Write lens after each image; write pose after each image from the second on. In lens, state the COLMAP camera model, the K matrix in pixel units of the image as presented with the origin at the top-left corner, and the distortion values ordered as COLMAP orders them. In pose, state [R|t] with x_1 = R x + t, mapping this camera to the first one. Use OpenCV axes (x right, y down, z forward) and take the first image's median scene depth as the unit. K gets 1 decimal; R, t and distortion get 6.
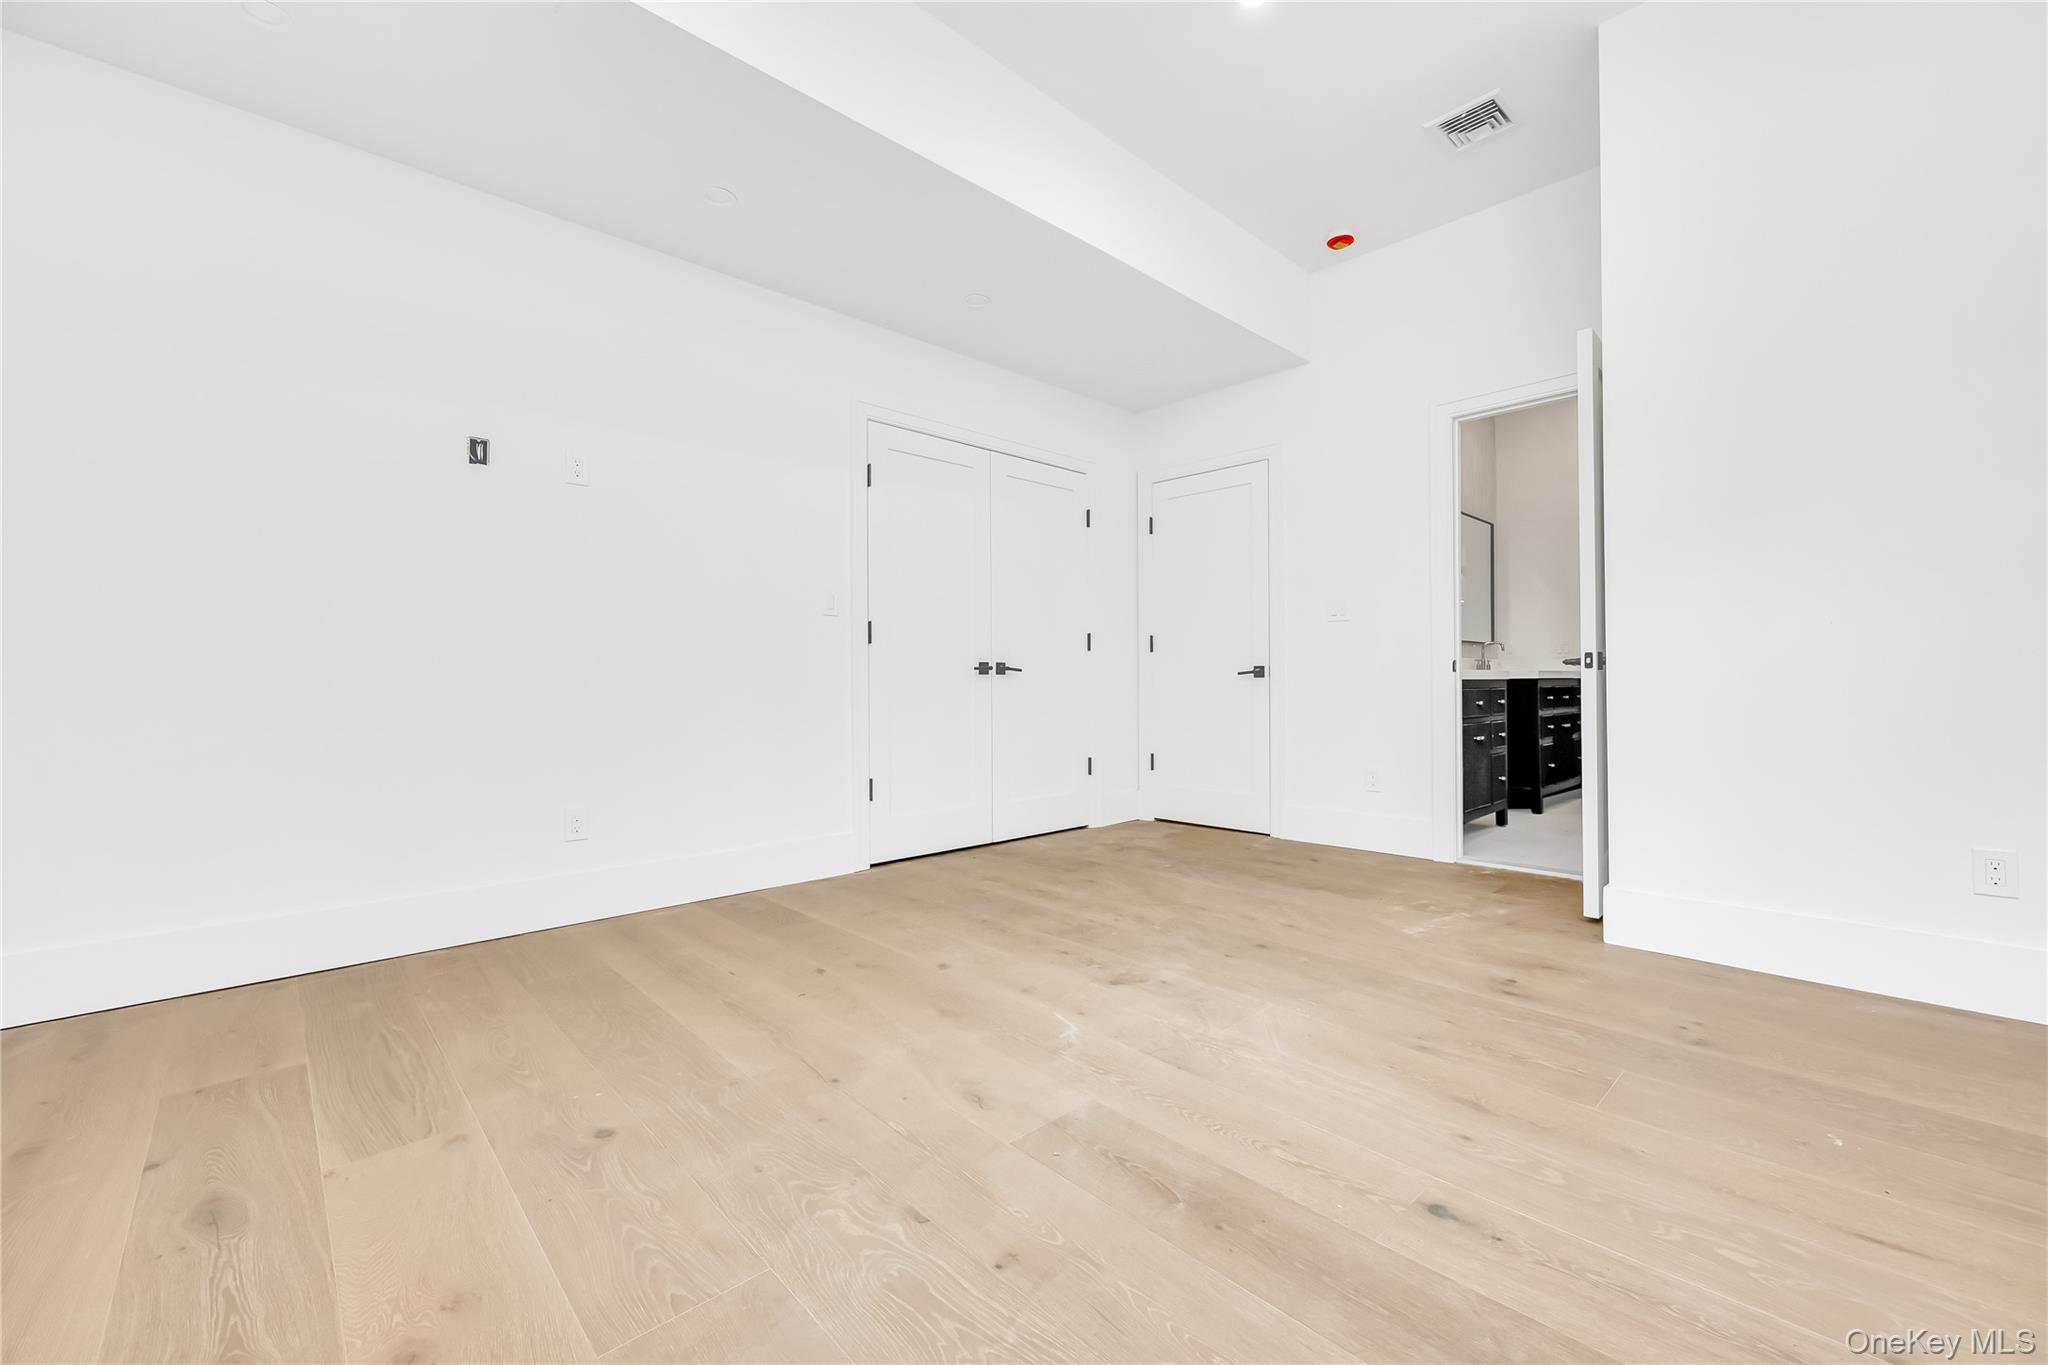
lens RADIAL K [[919.3, 0, 1024.0], [0, 919.3, 682.5], [0, 0, 1]] dist [-0.002254, -0.000308]
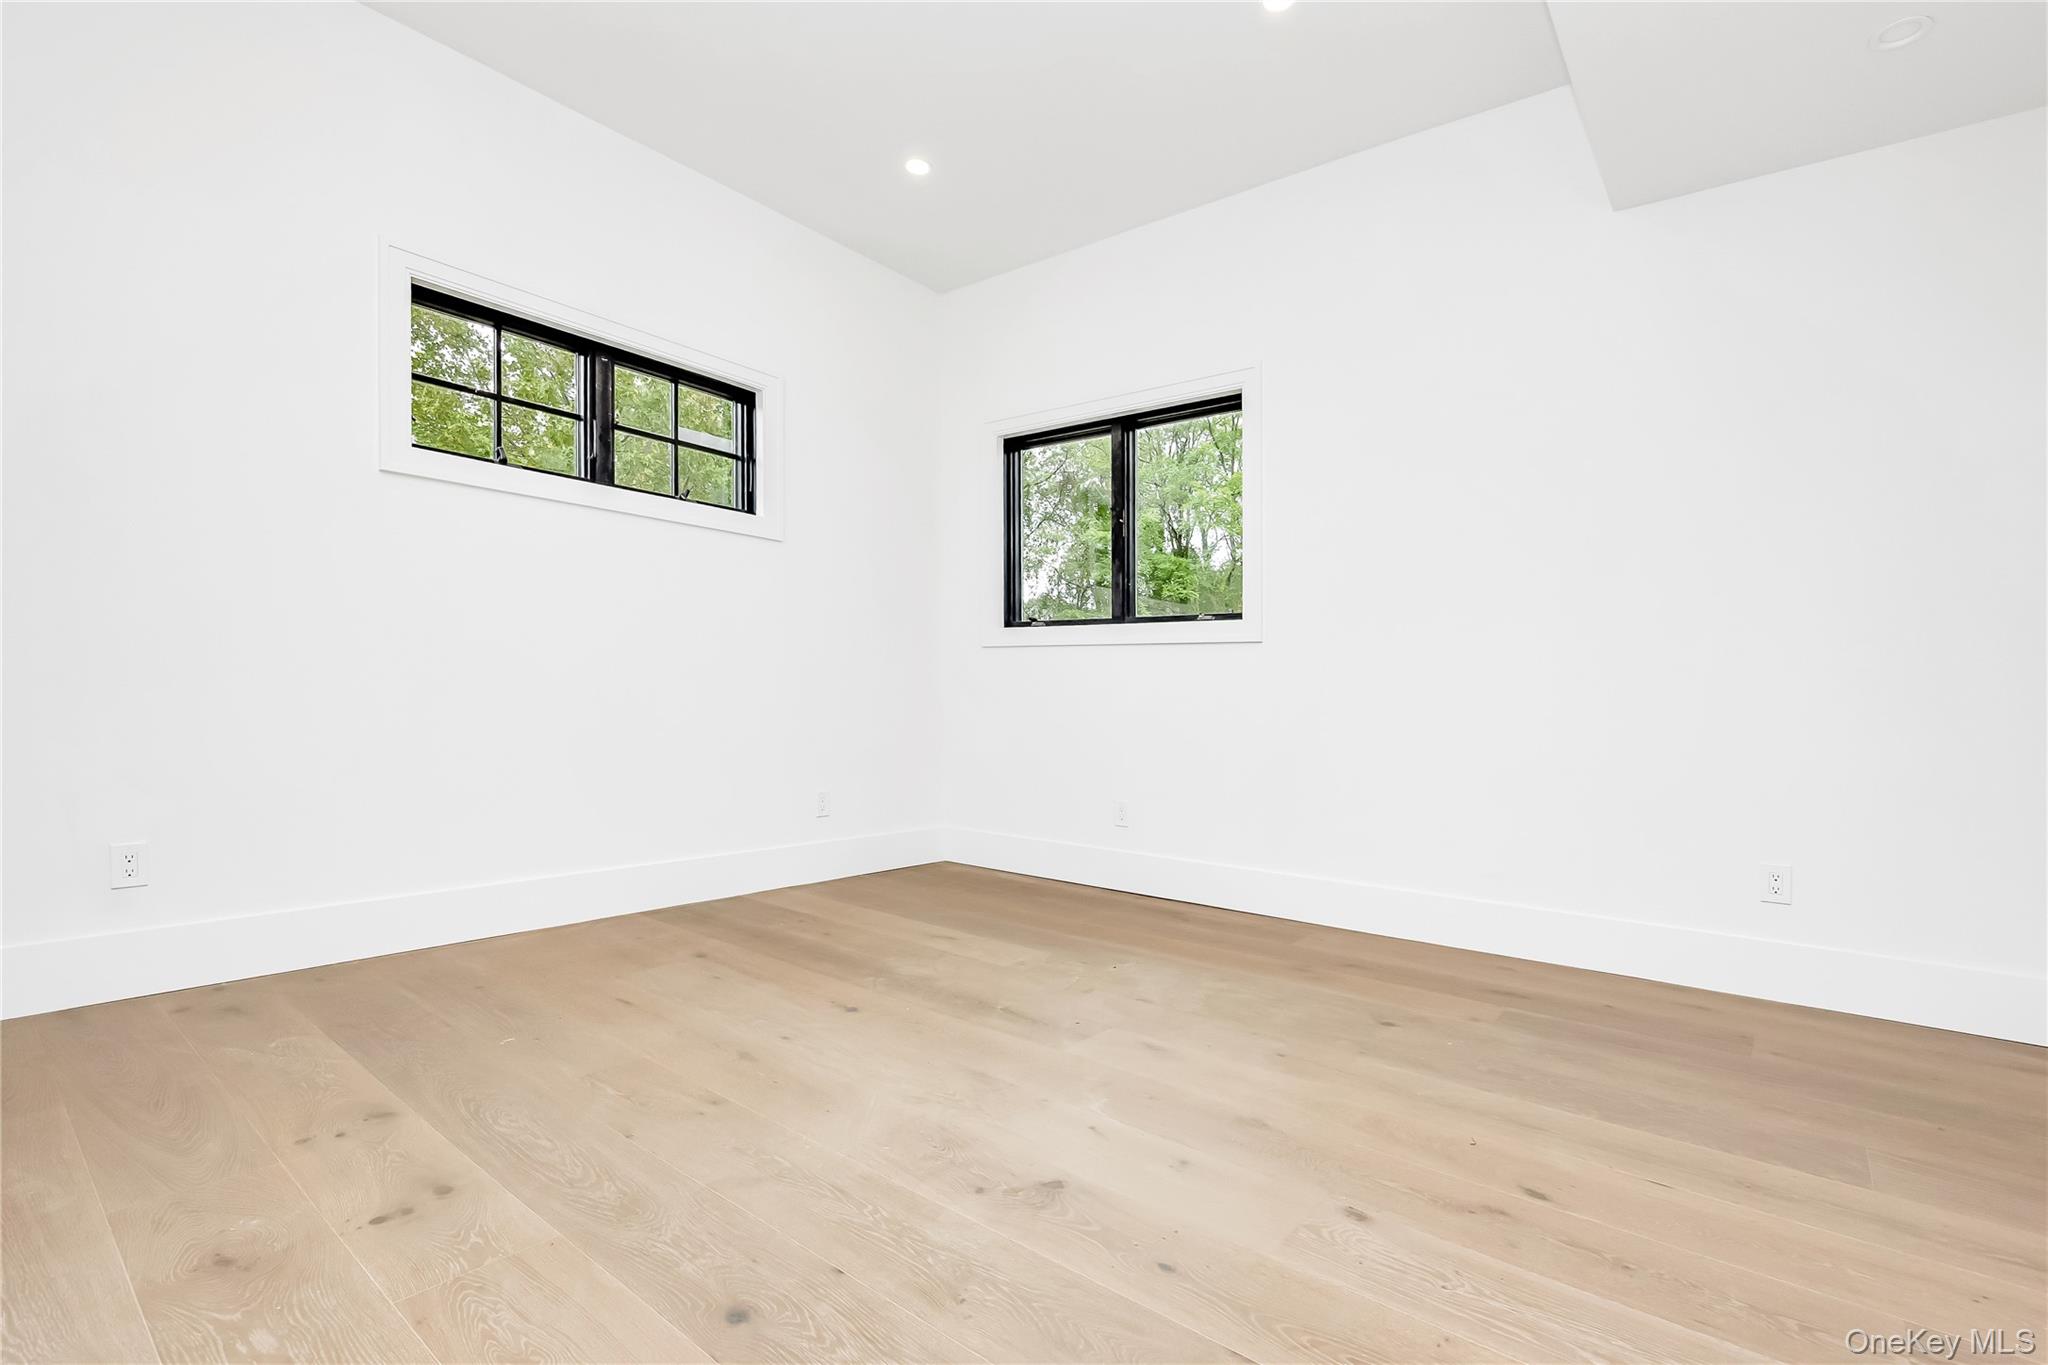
lens RADIAL K [[919.3, 0, 1024.0], [0, 919.3, 682.5], [0, 0, 1]] dist [-0.002254, -0.000308]
pose [[-0.993015, -0.018554, -0.116518, 0.238651], [-0.016746, 0.999724, -0.016481, -0.012676], [0.116792, -0.014415, -0.993052, 1.929612]]
